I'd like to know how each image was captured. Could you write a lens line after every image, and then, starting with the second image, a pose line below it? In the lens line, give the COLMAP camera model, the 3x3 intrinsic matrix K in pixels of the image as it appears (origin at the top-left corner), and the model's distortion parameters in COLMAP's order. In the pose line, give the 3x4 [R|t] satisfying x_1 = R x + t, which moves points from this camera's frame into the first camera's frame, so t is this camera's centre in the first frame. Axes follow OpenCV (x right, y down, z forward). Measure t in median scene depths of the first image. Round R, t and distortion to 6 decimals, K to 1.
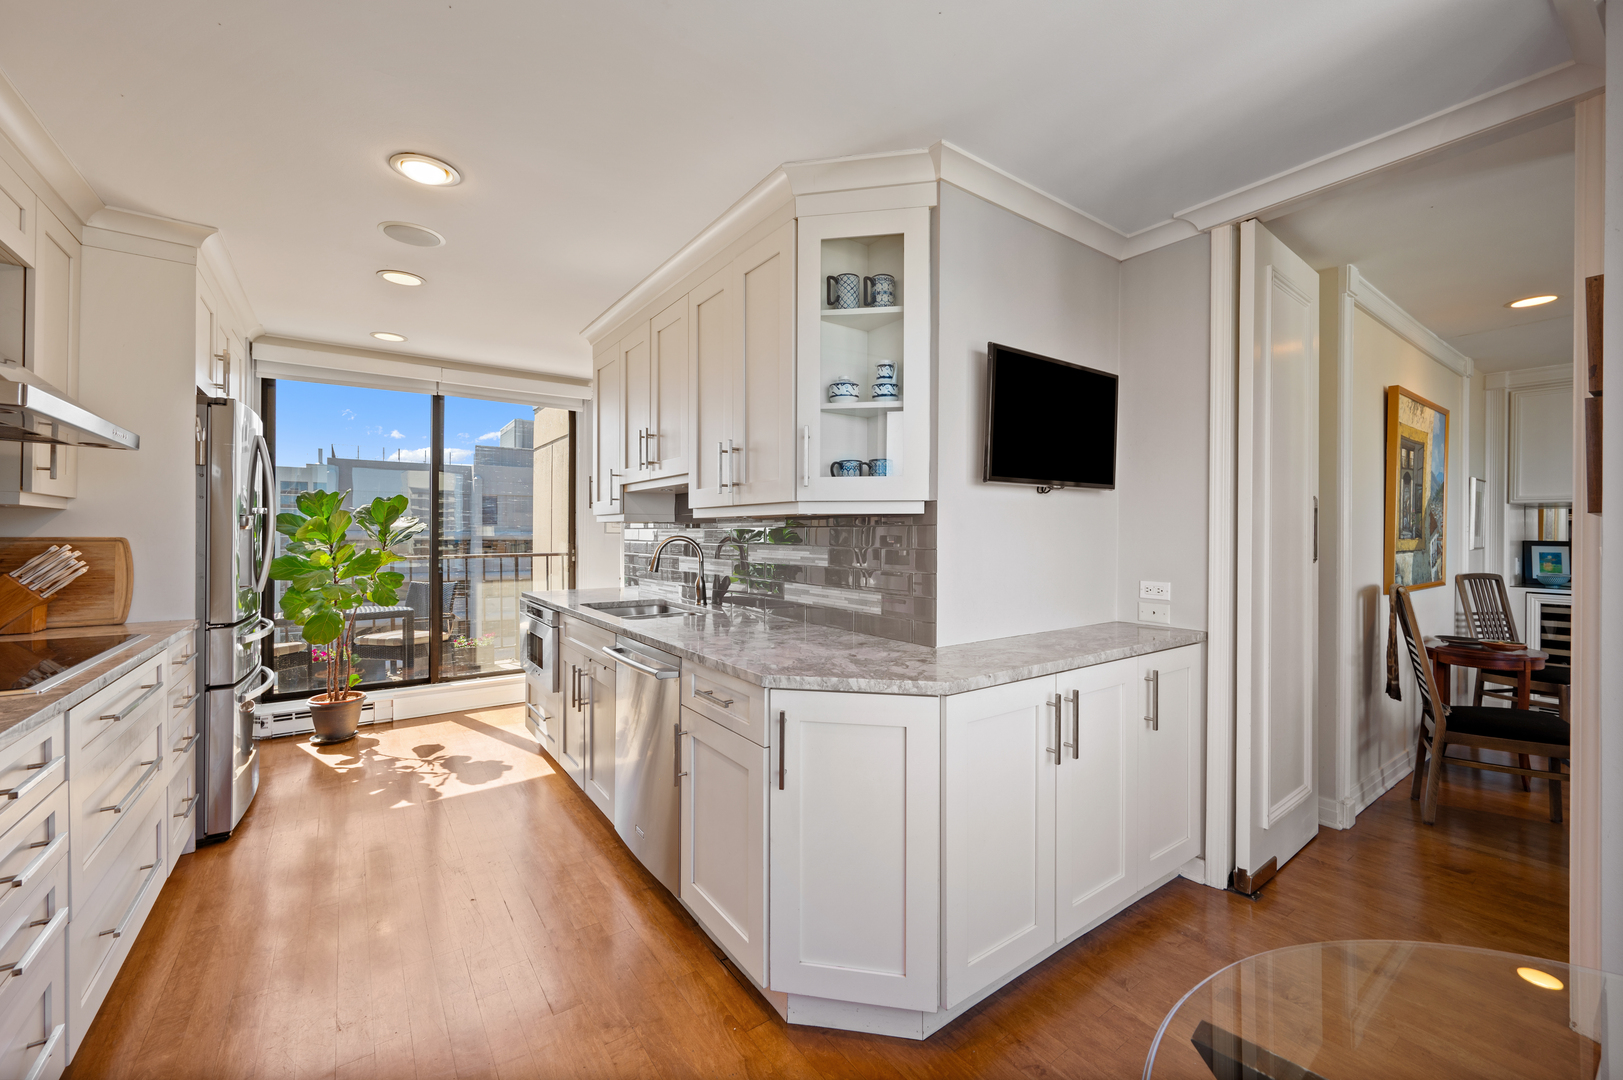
lens RADIAL K [[642.8, 0, 812.5], [0, 642.8, 532.9], [0, 0, 1]] dist [-0.001760, 0.000014]
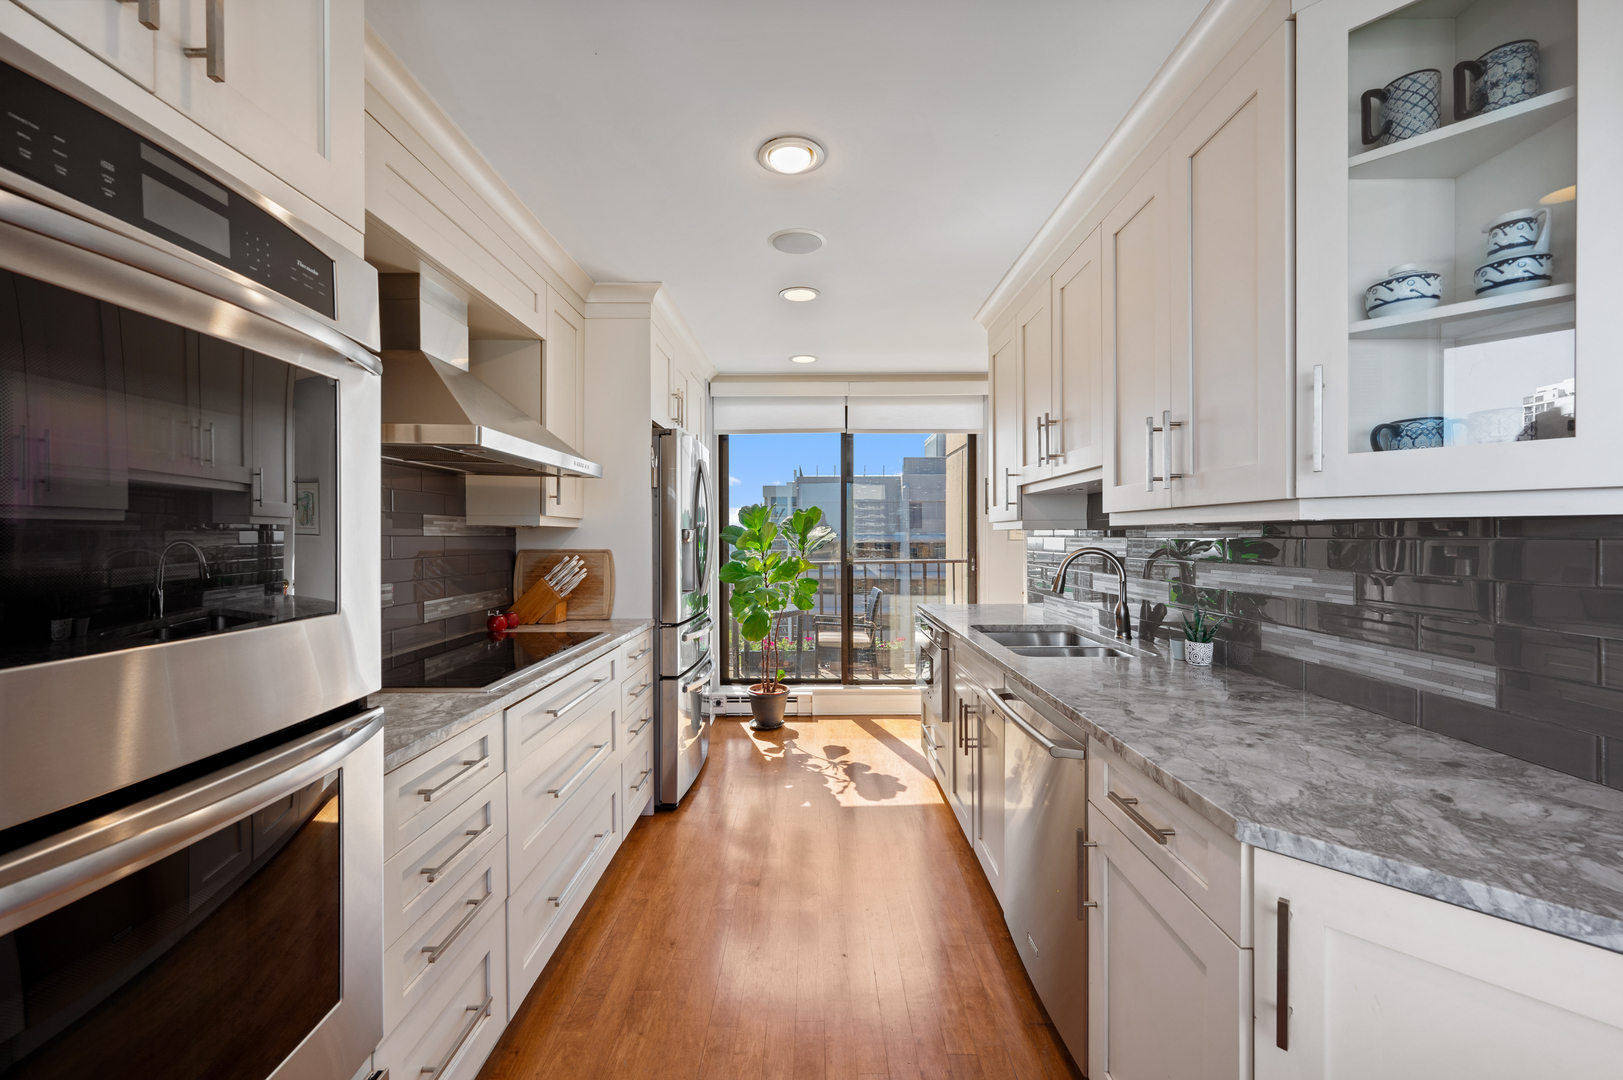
lens RADIAL K [[642.8, 0, 809.6], [0, 642.8, 539.3], [0, 0, 1]] dist [-0.001760, 0.000014]
pose [[0.807167, -0.002796, -0.590317, -0.030372], [0.006694, 0.999968, 0.004417, -0.014230], [0.590285, -0.007516, 0.807160, 0.215887]]
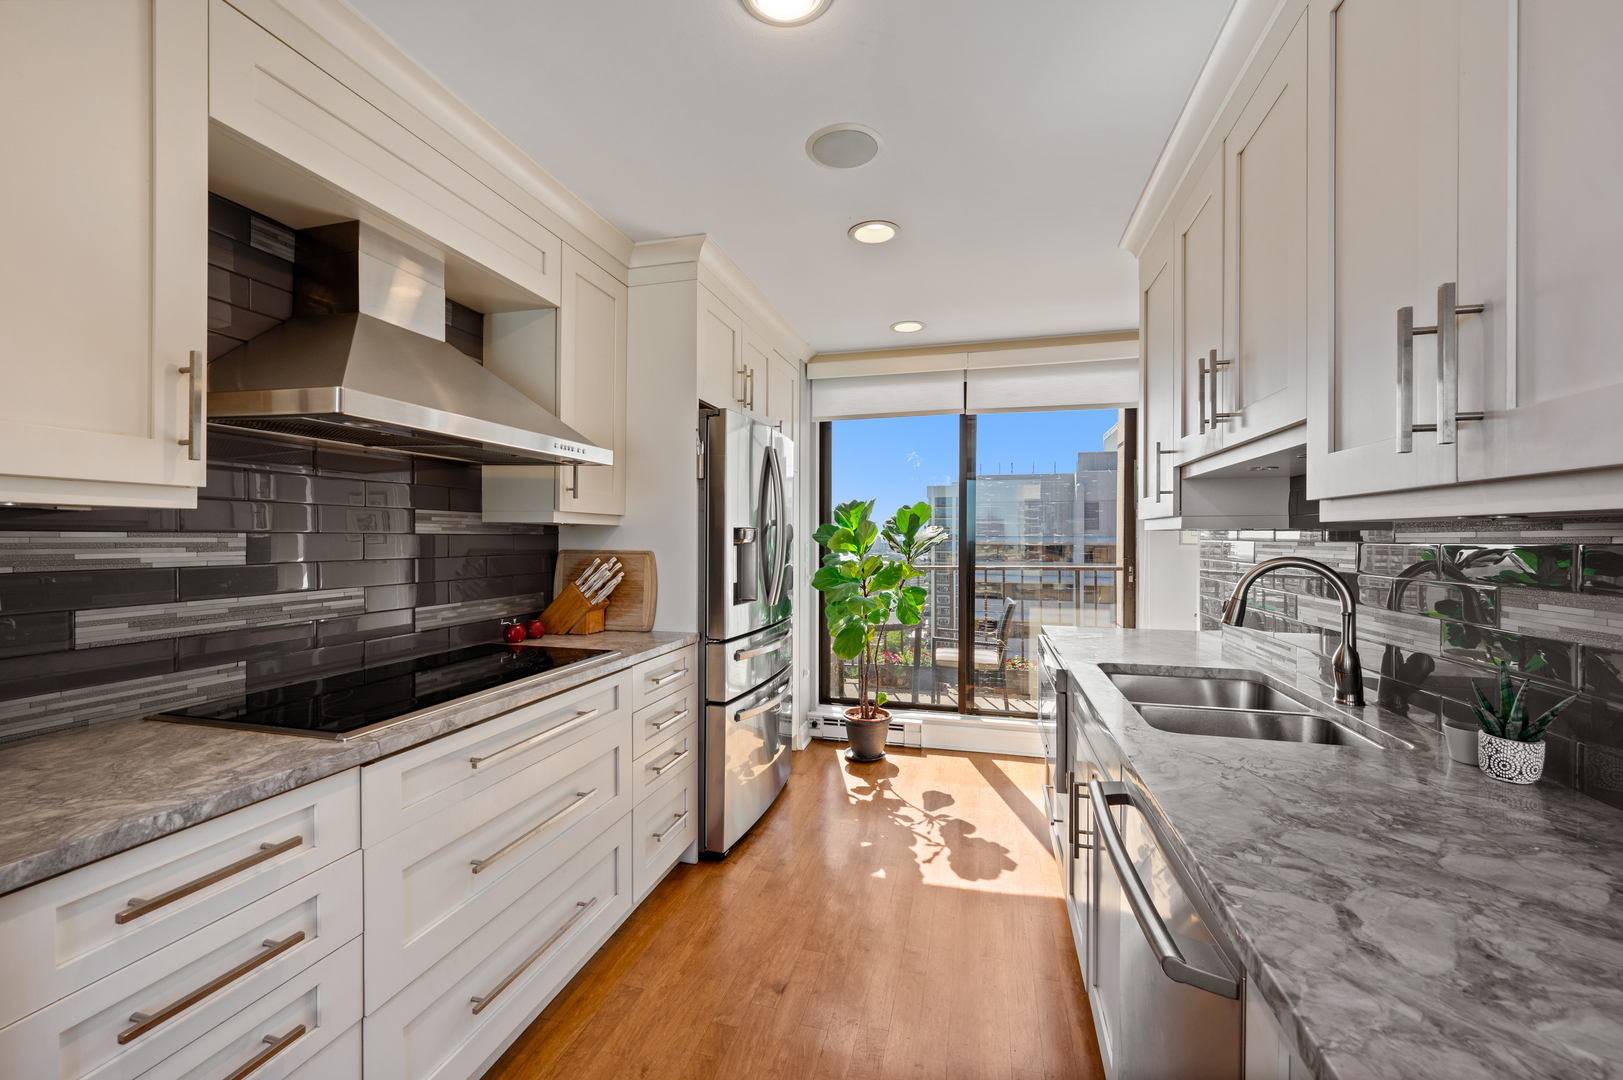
lens RADIAL K [[642.8, 0, 806.1], [0, 642.8, 539.8], [0, 0, 1]] dist [-0.001760, 0.000014]
pose [[0.629900, 0.002793, -0.776671, -0.073328], [-0.000455, 0.999995, 0.003227, -0.013574], [0.776676, -0.001679, 0.629898, 0.495688]]
